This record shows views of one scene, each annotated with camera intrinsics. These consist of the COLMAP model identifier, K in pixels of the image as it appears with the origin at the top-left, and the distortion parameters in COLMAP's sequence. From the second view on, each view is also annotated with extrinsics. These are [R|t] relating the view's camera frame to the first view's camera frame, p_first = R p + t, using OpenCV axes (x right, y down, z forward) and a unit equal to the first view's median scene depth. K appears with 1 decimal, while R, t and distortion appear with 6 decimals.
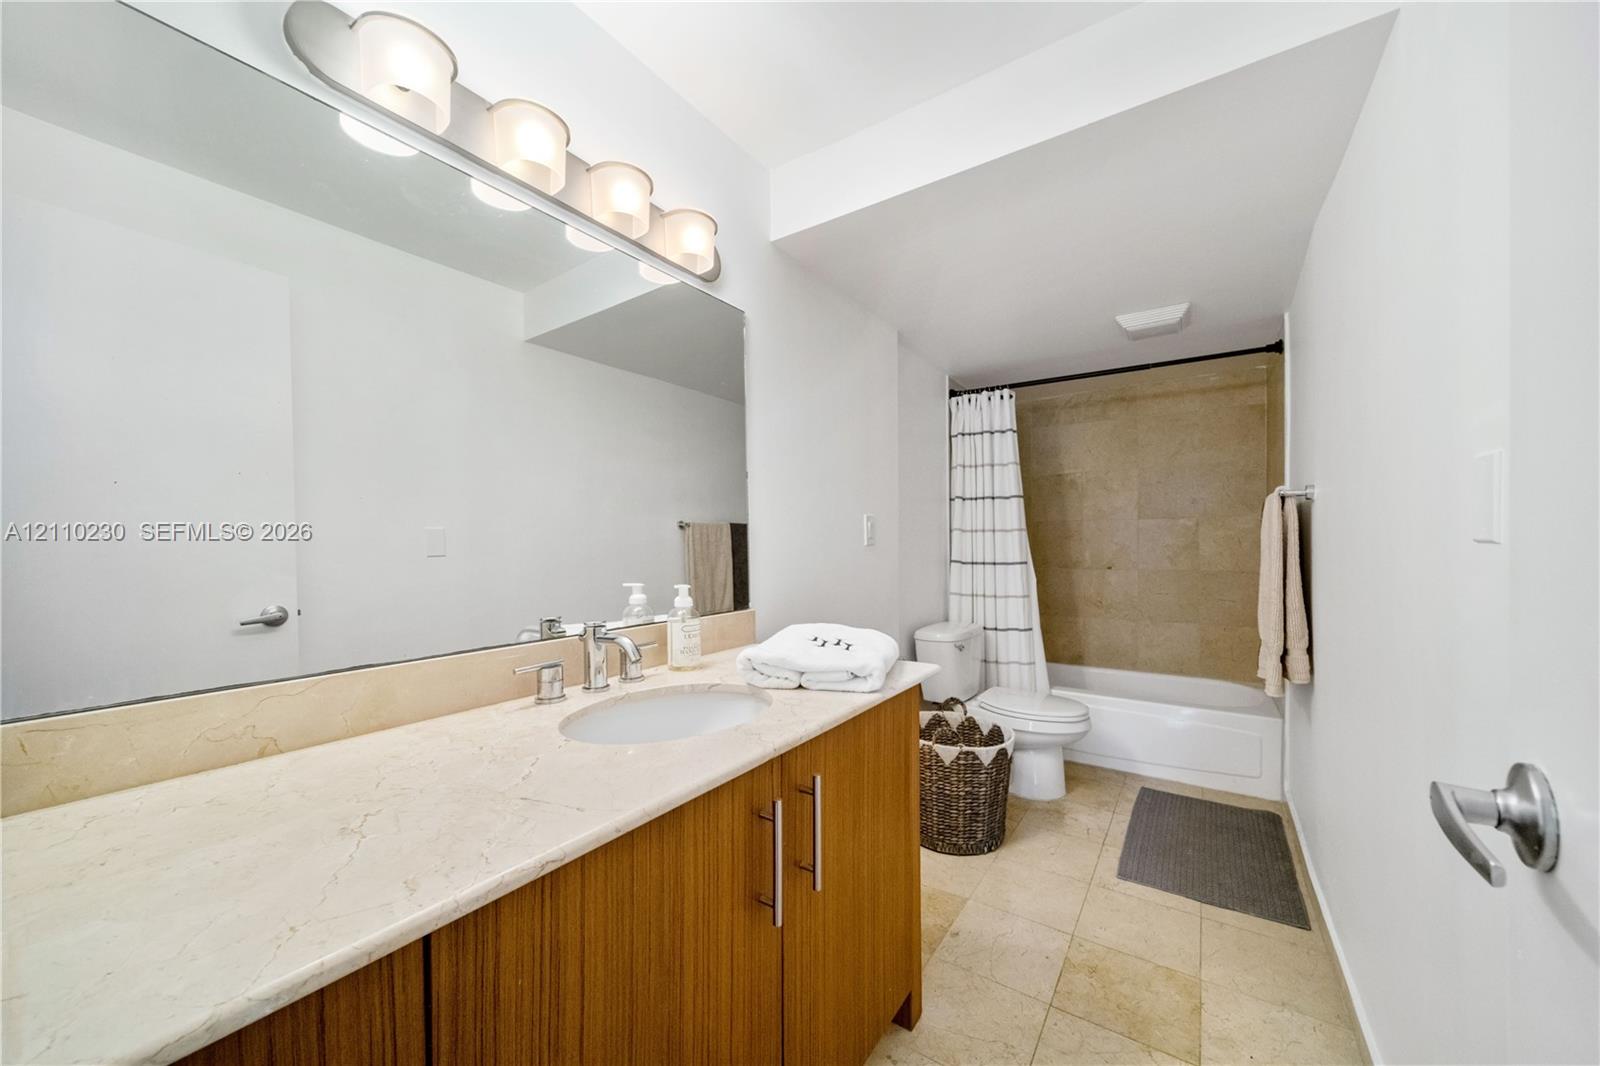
lens RADIAL K [[584.8, 0, 801.8], [0, 584.8, 545.3], [0, 0, 1]] dist [0.000743, -0.000008]
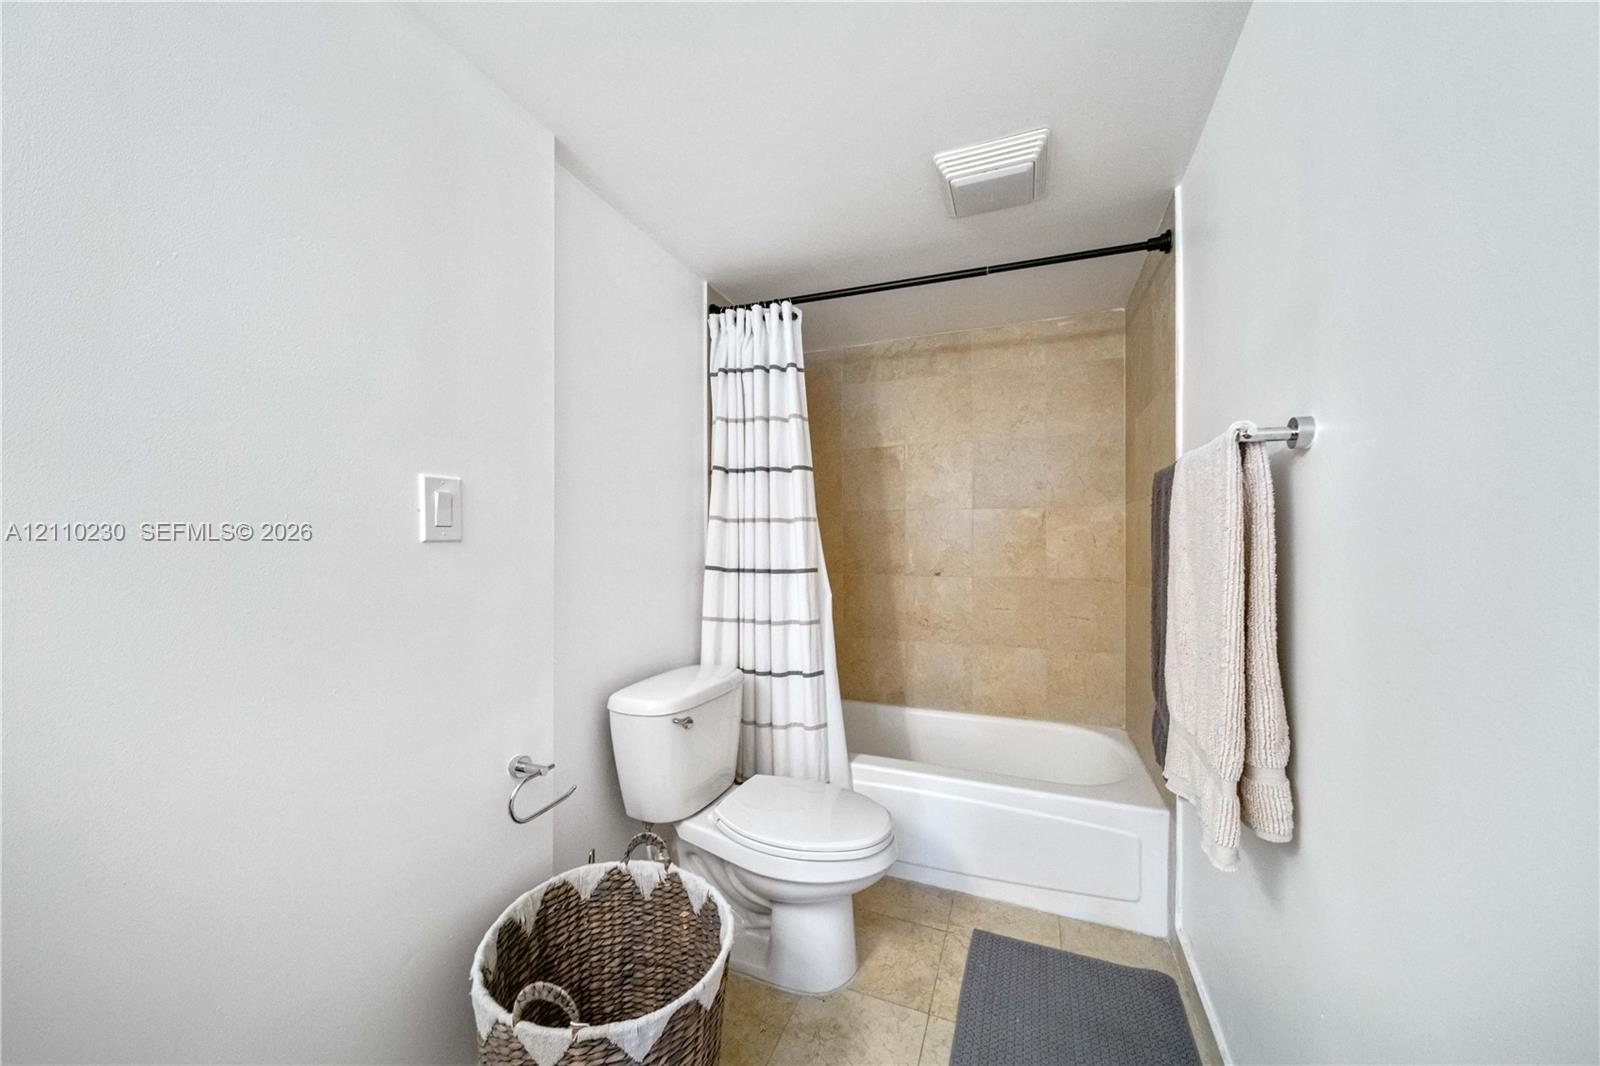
lens RADIAL K [[584.8, 0, 796.7], [0, 584.8, 533.4], [0, 0, 1]] dist [0.000743, -0.000008]
pose [[0.975186, 0.008430, 0.221226, 0.217063], [-0.005242, 0.999874, -0.014993, -0.001169], [-0.221324, 0.013461, 0.975107, 0.365243]]
